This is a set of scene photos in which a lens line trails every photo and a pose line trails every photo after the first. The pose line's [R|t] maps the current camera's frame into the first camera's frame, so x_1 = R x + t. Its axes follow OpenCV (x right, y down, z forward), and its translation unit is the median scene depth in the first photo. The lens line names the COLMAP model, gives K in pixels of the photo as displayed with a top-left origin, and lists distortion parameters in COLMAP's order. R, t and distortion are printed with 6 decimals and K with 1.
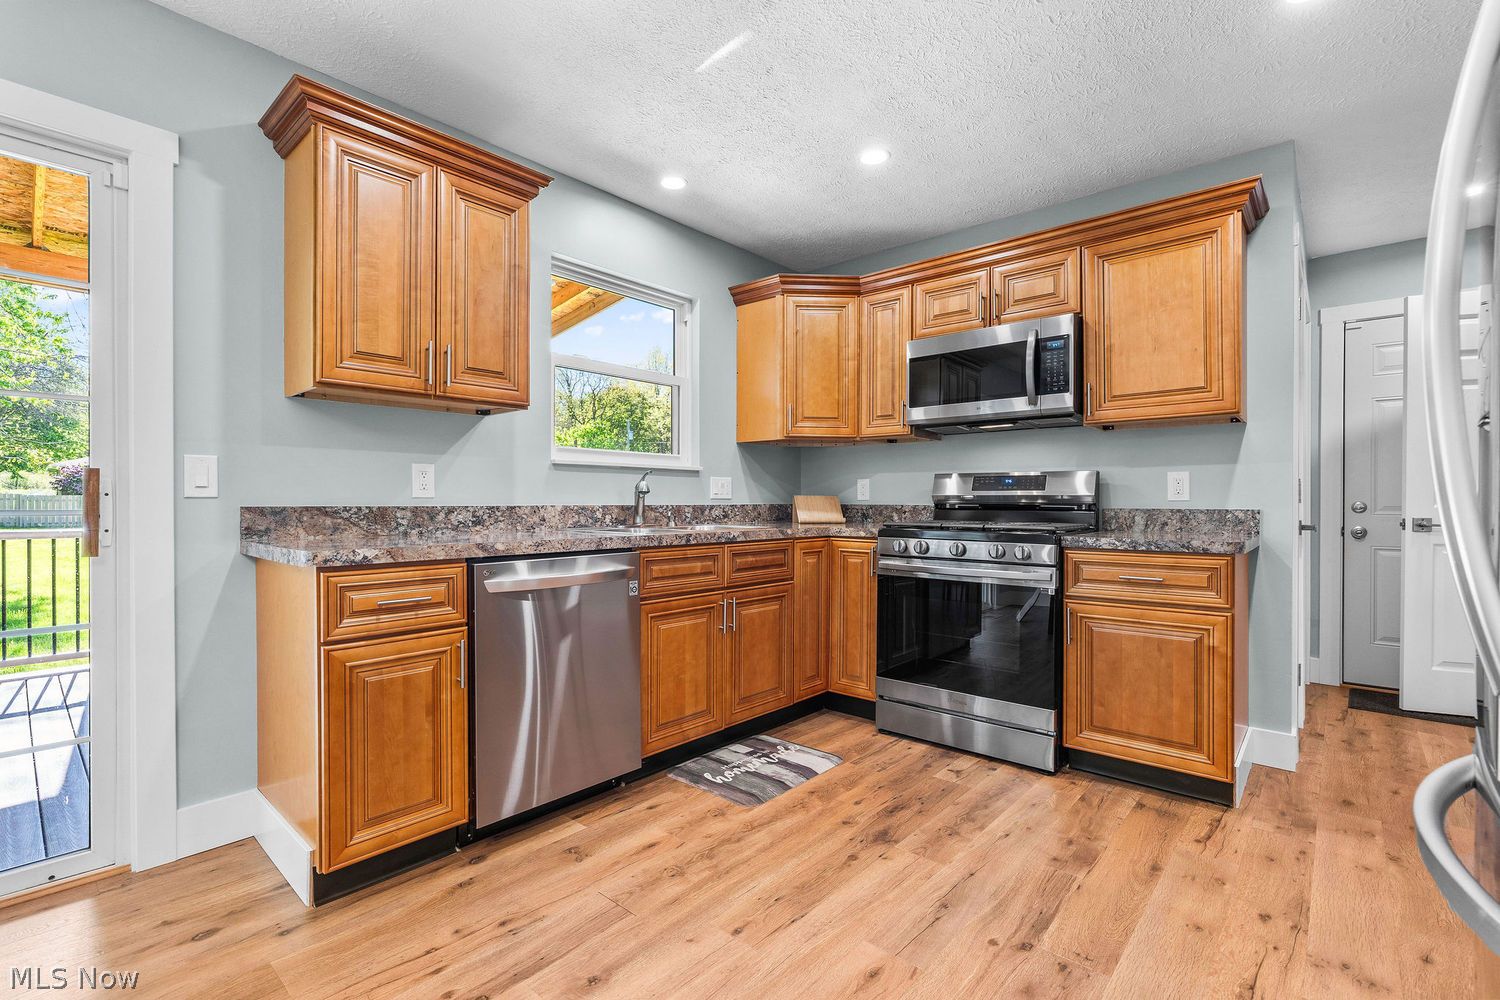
lens RADIAL K [[675.5, 0, 733.9], [0, 675.5, 504.2], [0, 0, 1]] dist [-0.006216, 0.000543]
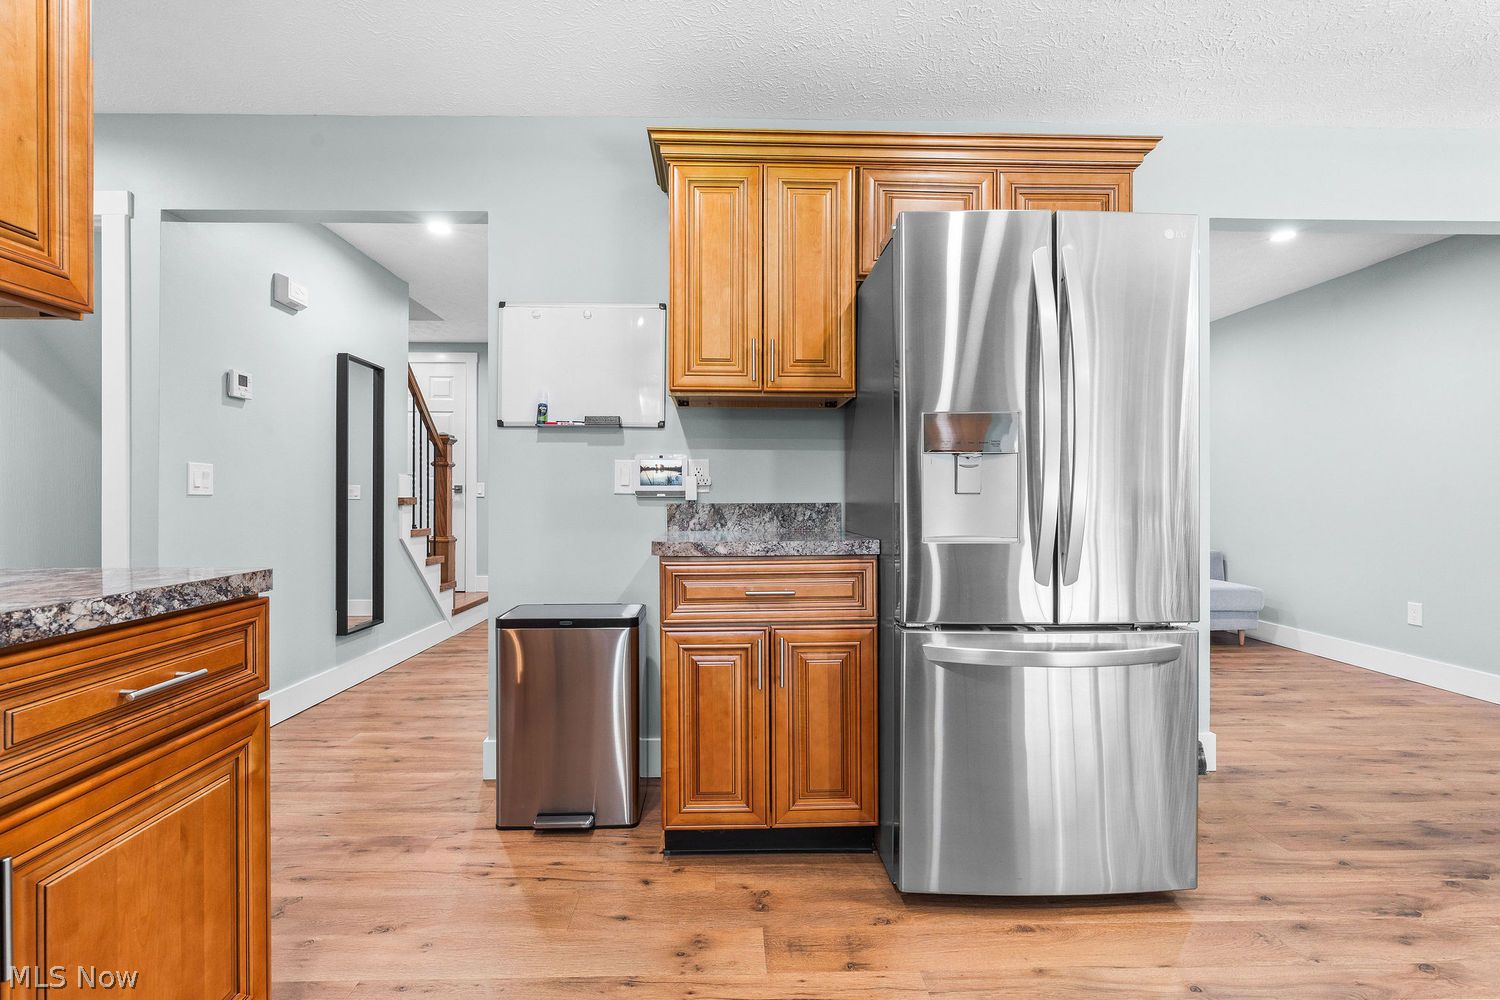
lens RADIAL K [[678.2, 0, 733.5], [0, 678.2, 498.3], [0, 0, 1]] dist [-0.005447, -0.000770]
pose [[-0.681698, -0.003203, 0.731627, 0.066429], [0.000875, 0.999986, 0.005193, -0.003902], [-0.731633, 0.004181, -0.681685, 0.963739]]
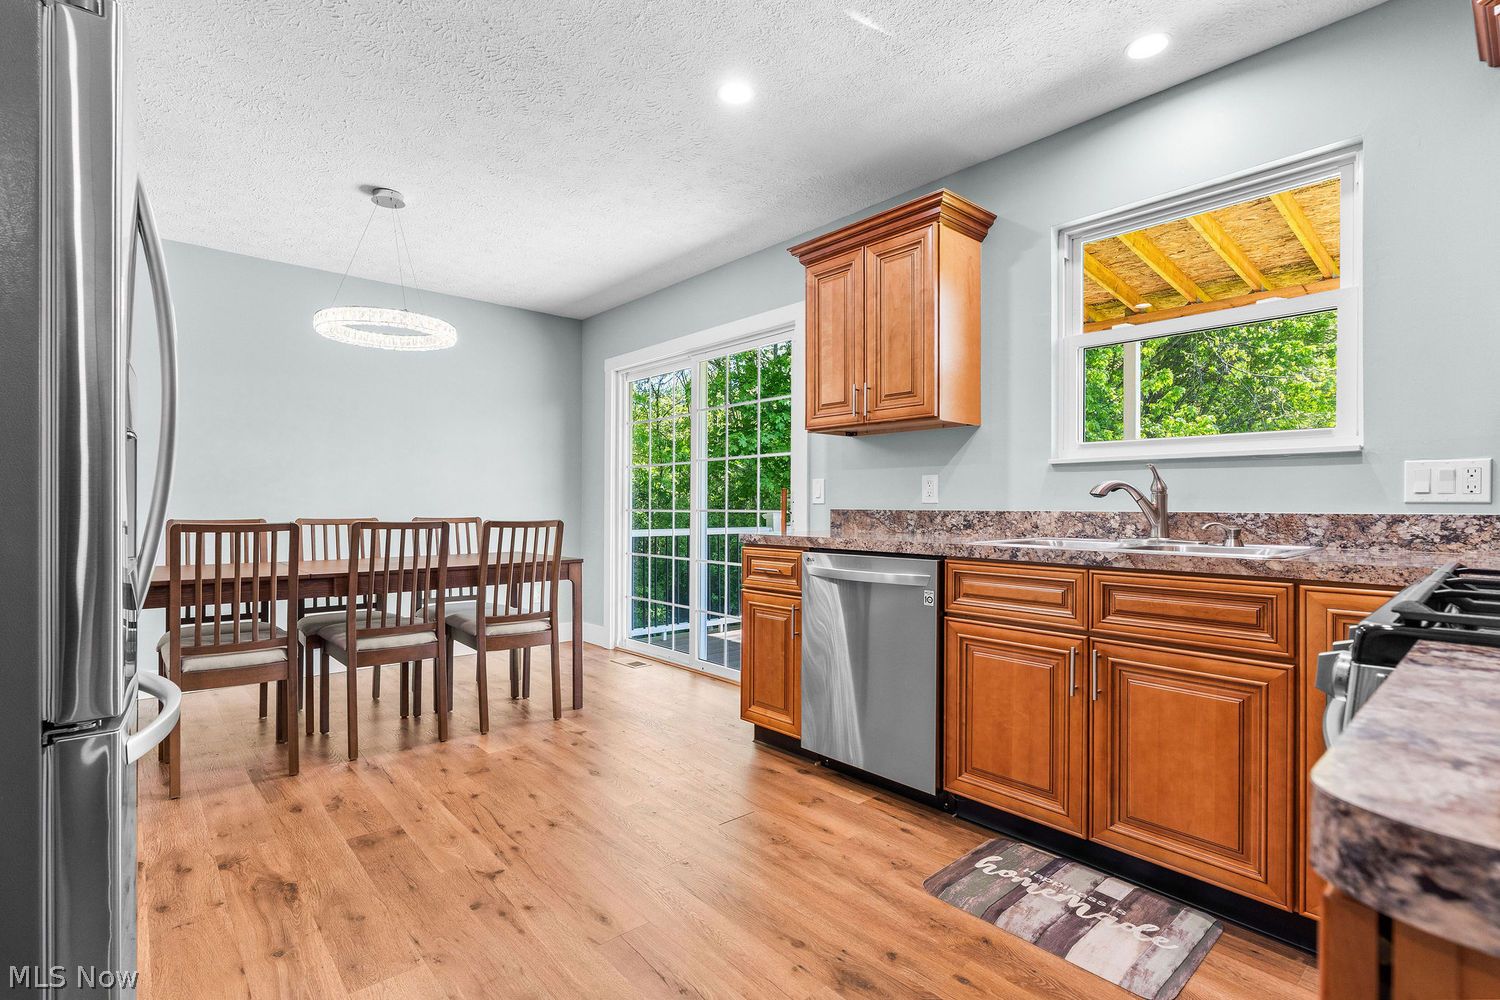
lens RADIAL K [[704.3, 0, 739.7], [0, 704.3, 503.4], [0, 0, 1]] dist [-0.003300, 0.000035]
pose [[-0.115606, -0.005684, -0.993279, 0.789563], [-0.009126, 0.999948, -0.004660, -0.000485], [0.993253, 0.008526, -0.115651, 0.786815]]
